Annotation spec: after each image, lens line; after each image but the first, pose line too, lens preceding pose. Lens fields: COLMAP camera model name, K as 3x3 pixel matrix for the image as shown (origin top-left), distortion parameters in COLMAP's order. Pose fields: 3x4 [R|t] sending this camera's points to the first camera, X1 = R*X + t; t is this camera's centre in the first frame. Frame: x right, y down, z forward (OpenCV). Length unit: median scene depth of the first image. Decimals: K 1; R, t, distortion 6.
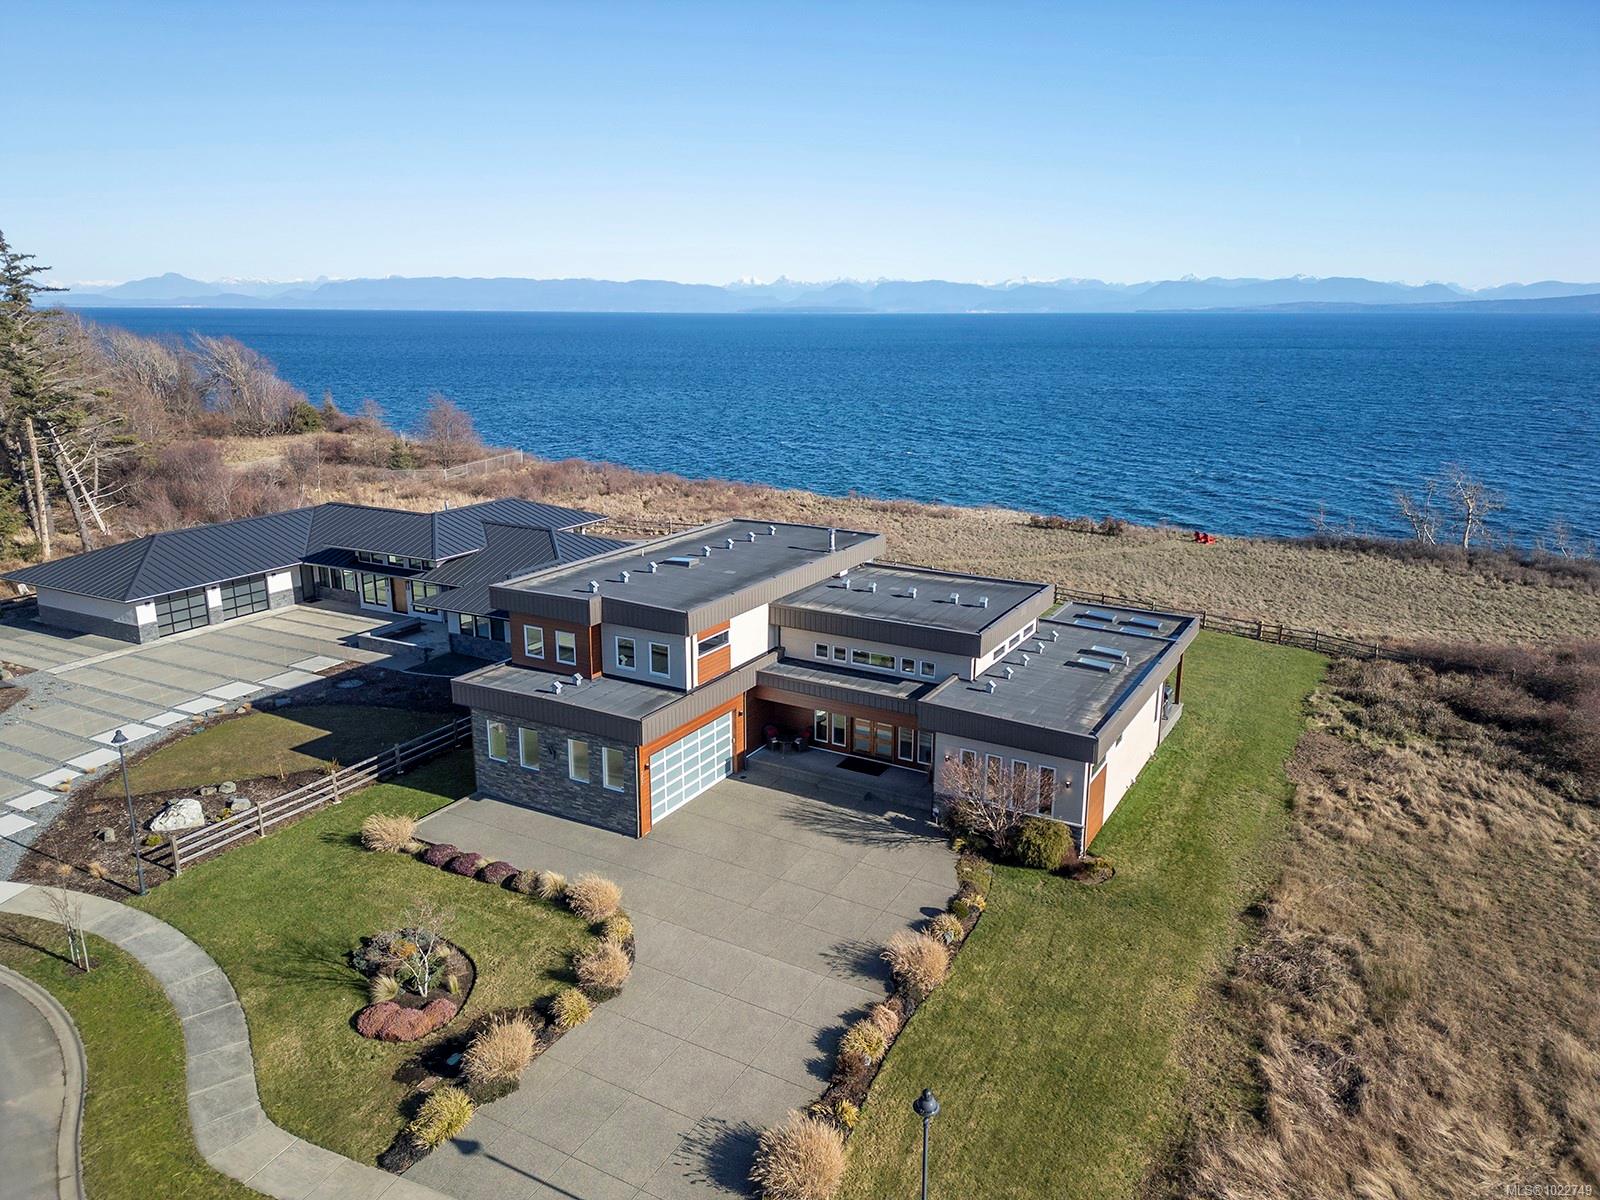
lens RADIAL K [[1111.6, 0, 800.0], [0, 1111.6, 600.0], [0, 0, 1]] dist [0.055529, -0.034646]
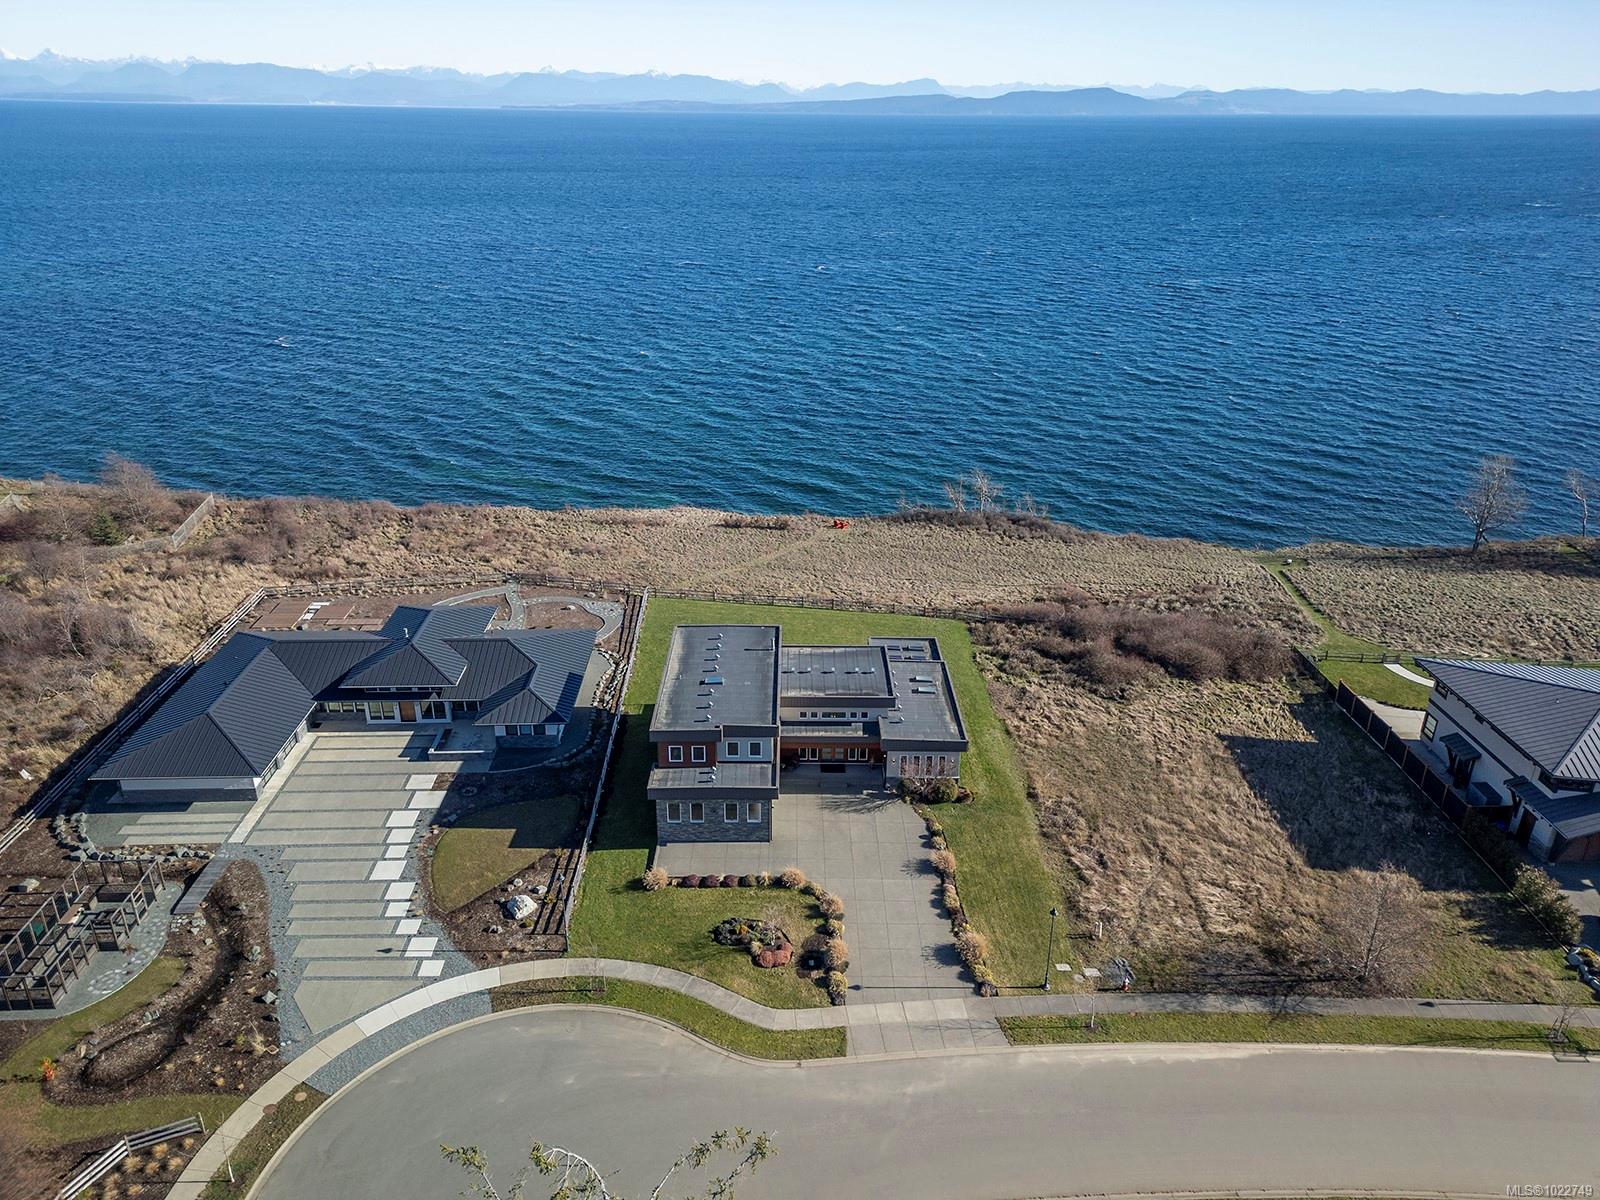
lens RADIAL K [[1090.7, 0, 796.2], [0, 1090.7, 621.8], [0, 0, 1]] dist [0.120772, -0.167841]
pose [[0.868745, -0.207272, 0.449801, -0.841599], [0.122635, 0.969957, 0.210107, -0.530386], [-0.479836, -0.127368, 0.868064, -0.614926]]
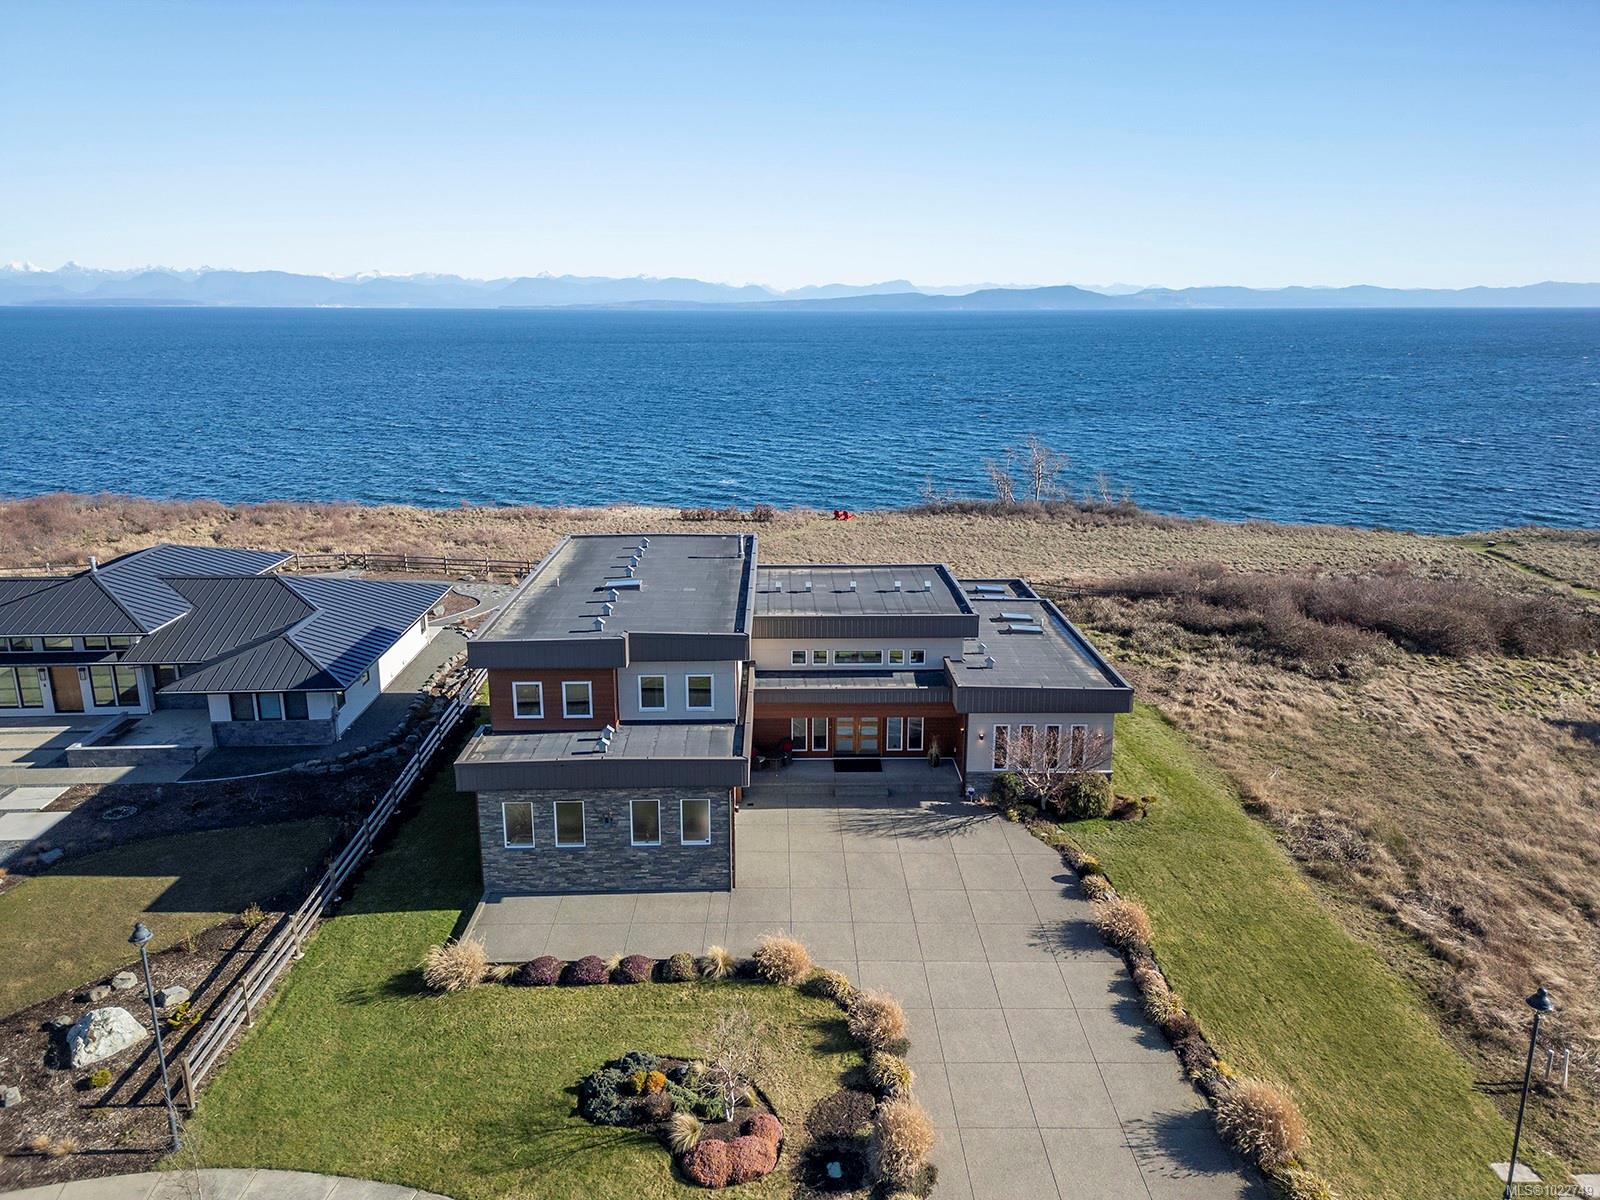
lens RADIAL K [[1111.6, 0, 800.0], [0, 1111.6, 600.0], [0, 0, 1]] dist [0.055529, -0.034646]
pose [[0.859331, -0.134067, 0.493535, -0.480487], [0.132471, 0.990443, 0.038395, -0.043529], [-0.493966, 0.032385, 0.868878, 0.169373]]
